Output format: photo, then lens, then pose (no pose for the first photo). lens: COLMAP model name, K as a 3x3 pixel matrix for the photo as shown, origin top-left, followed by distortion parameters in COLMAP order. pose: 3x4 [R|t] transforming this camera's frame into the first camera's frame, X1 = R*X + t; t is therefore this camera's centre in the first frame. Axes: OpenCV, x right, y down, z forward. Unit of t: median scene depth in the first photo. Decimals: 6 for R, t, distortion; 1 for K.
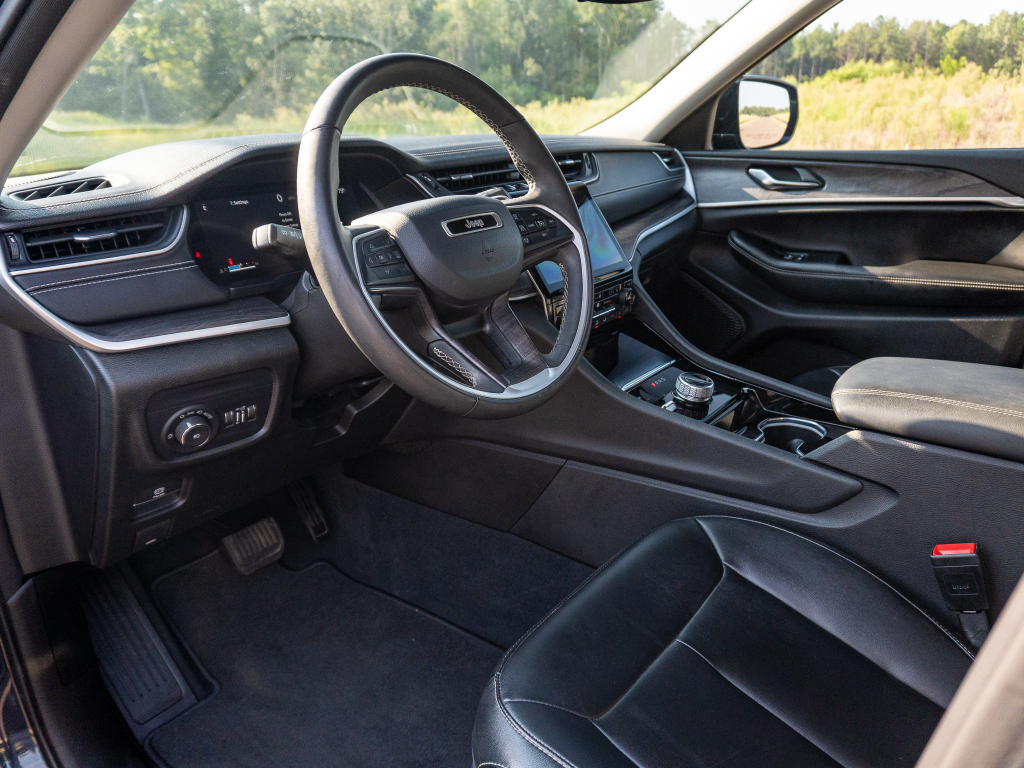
lens RADIAL K [[773.8, 0, 512.7], [0, 773.8, 393.3], [0, 0, 1]] dist [-0.029482, 0.012842]
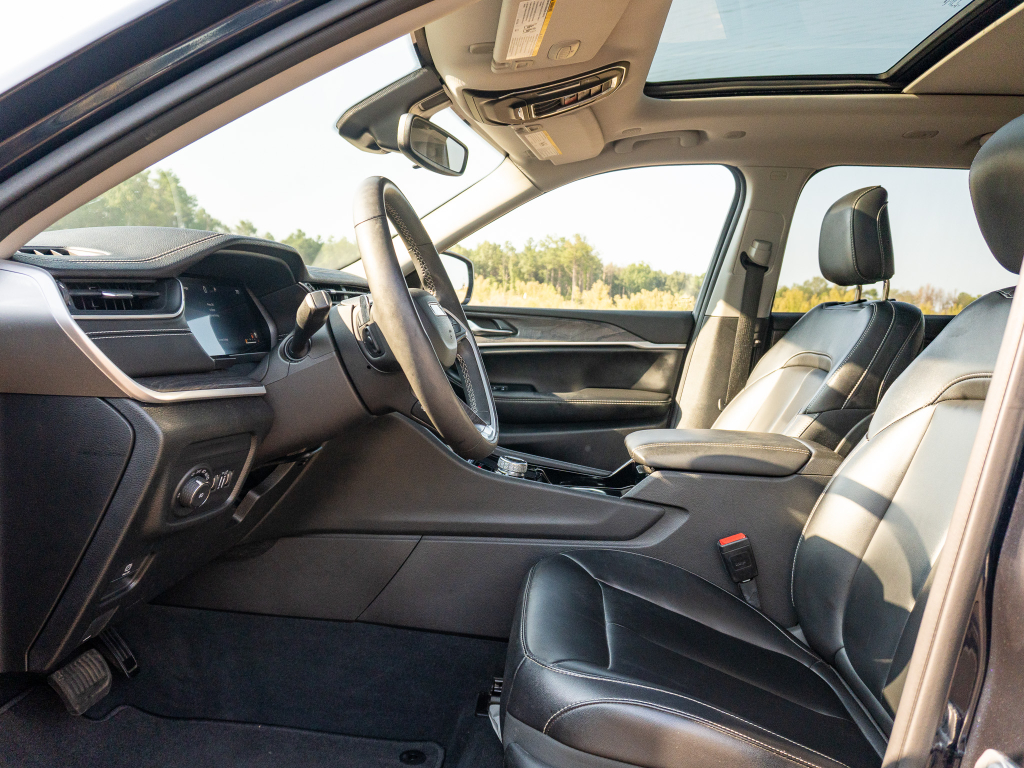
lens RADIAL K [[773.8, 0, 517.2], [0, 773.8, 389.8], [0, 0, 1]] dist [-0.029482, 0.012842]
pose [[0.837211, 0.006671, 0.546840, -0.298019], [0.125966, 0.970686, -0.204696, 0.086890], [-0.532175, 0.240257, 0.811829, -0.034300]]
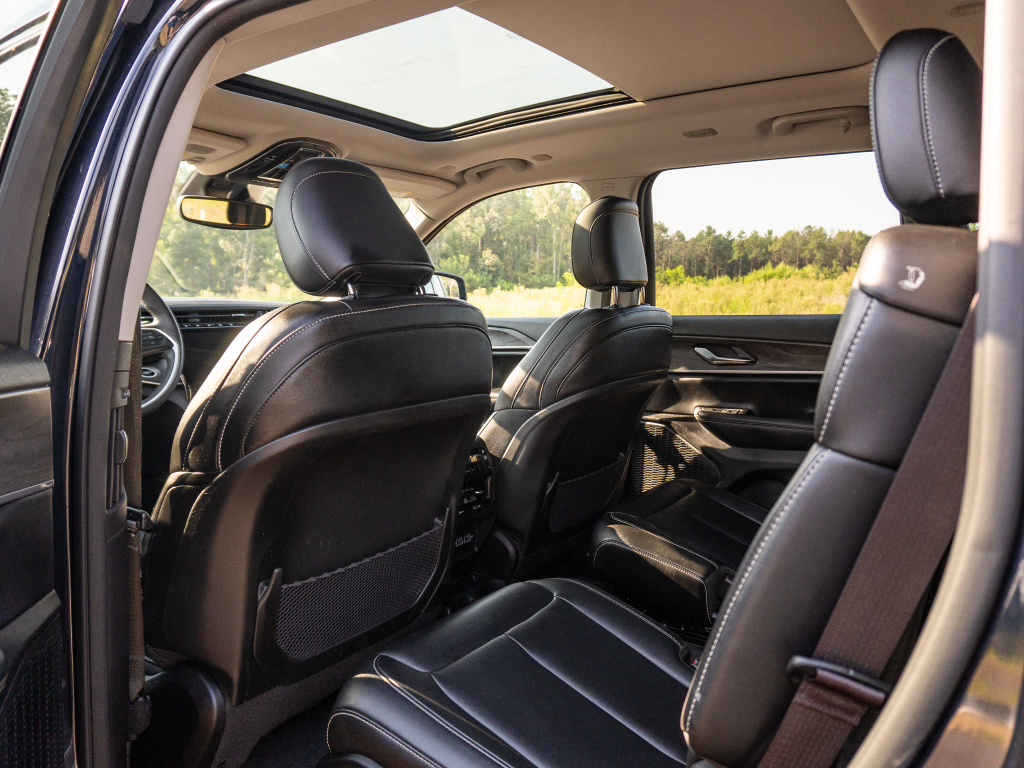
lens RADIAL K [[773.8, 0, 503.2], [0, 773.8, 398.0], [0, 0, 1]] dist [-0.029482, 0.012842]
pose [[0.998697, 0.032202, 0.039598, 0.443803], [-0.022735, 0.975295, -0.219734, 0.174879], [-0.045695, 0.218547, 0.974756, -0.466687]]
